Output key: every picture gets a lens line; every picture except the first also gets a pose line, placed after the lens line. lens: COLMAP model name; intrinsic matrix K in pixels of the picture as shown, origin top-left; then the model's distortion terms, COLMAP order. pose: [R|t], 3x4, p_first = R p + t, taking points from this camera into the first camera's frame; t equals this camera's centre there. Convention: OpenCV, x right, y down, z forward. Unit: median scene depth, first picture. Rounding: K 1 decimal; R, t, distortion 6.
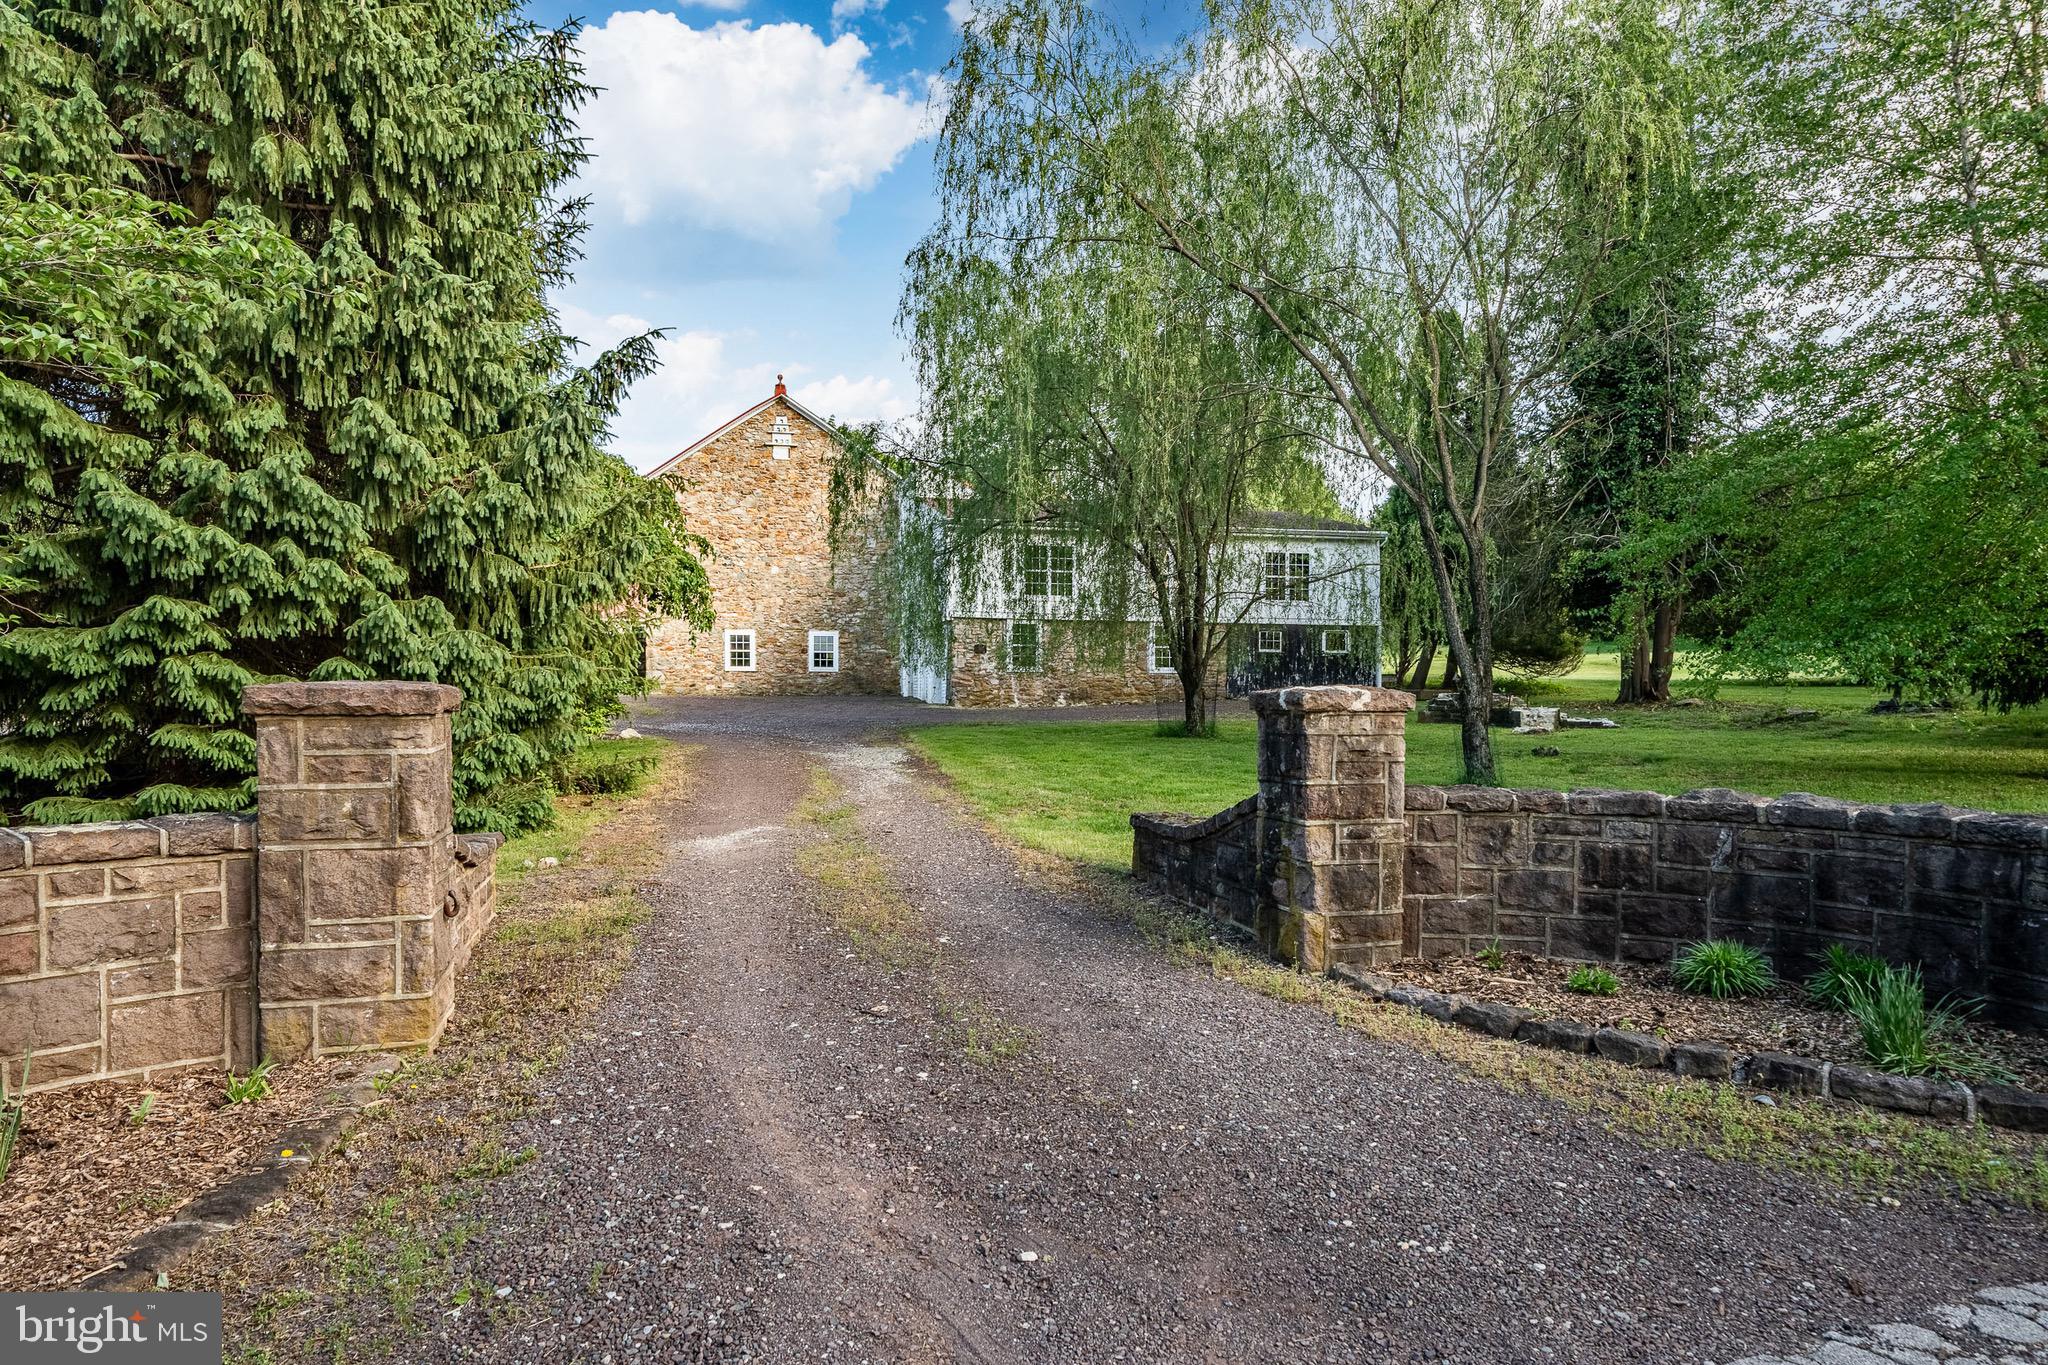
lens RADIAL K [[1291.5, 0, 1025.9], [0, 1291.5, 683.1], [0, 0, 1]] dist [0.004380, 0.000703]
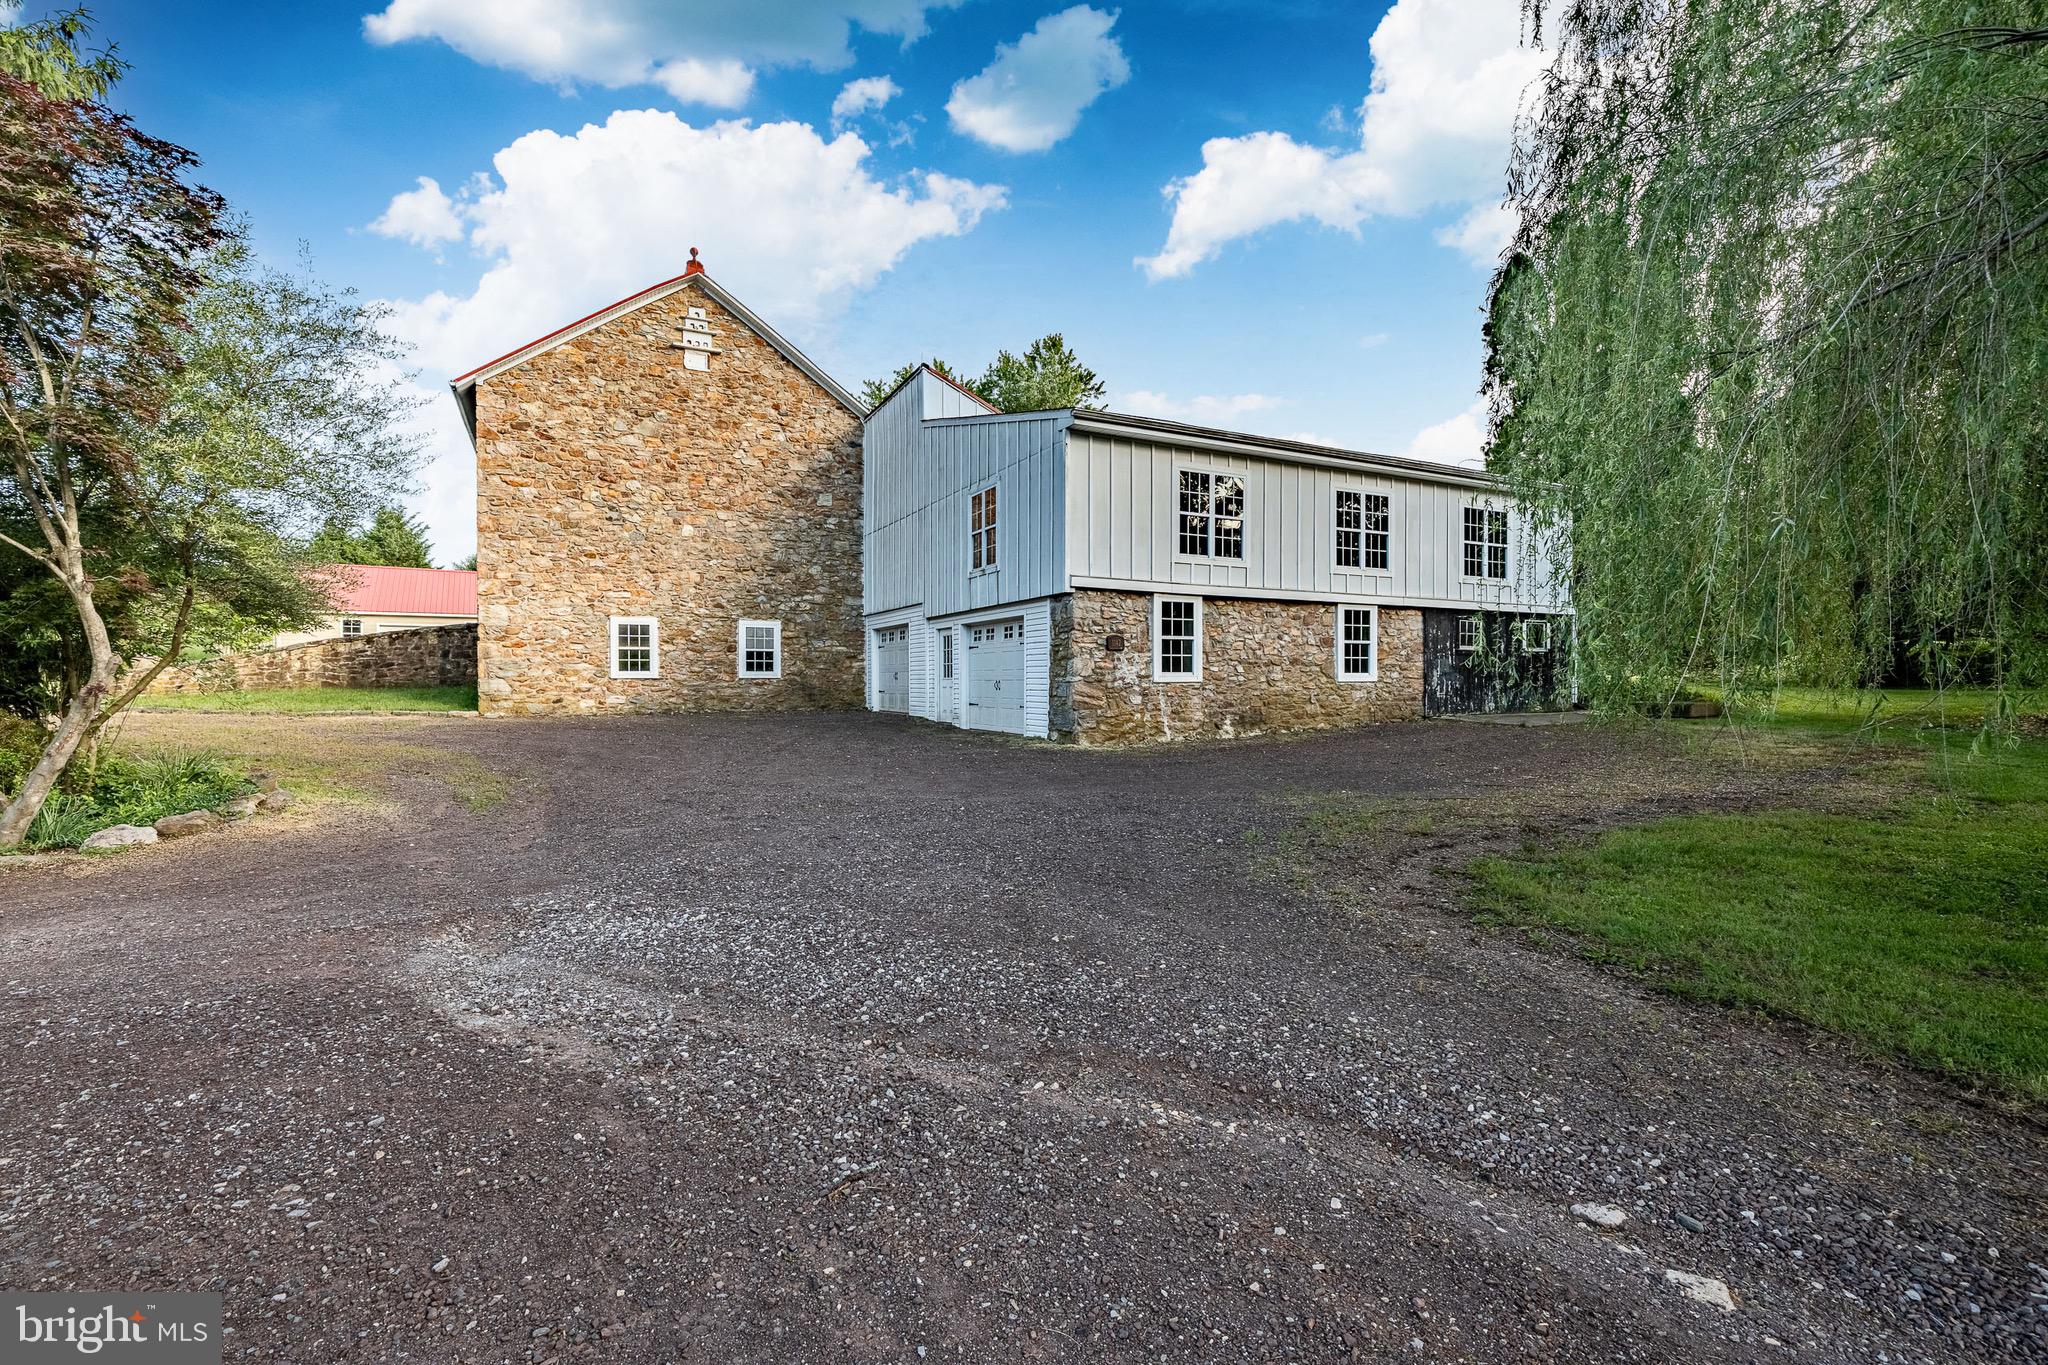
lens RADIAL K [[905.0, 0, 1020.3], [0, 905.0, 672.9], [0, 0, 1]] dist [-0.002205, -0.000203]
pose [[0.969386, -0.004963, 0.245494, -0.142039], [0.005549, 0.999983, -0.001696, -0.010180], [-0.245481, 0.003006, 0.969397, 0.493959]]
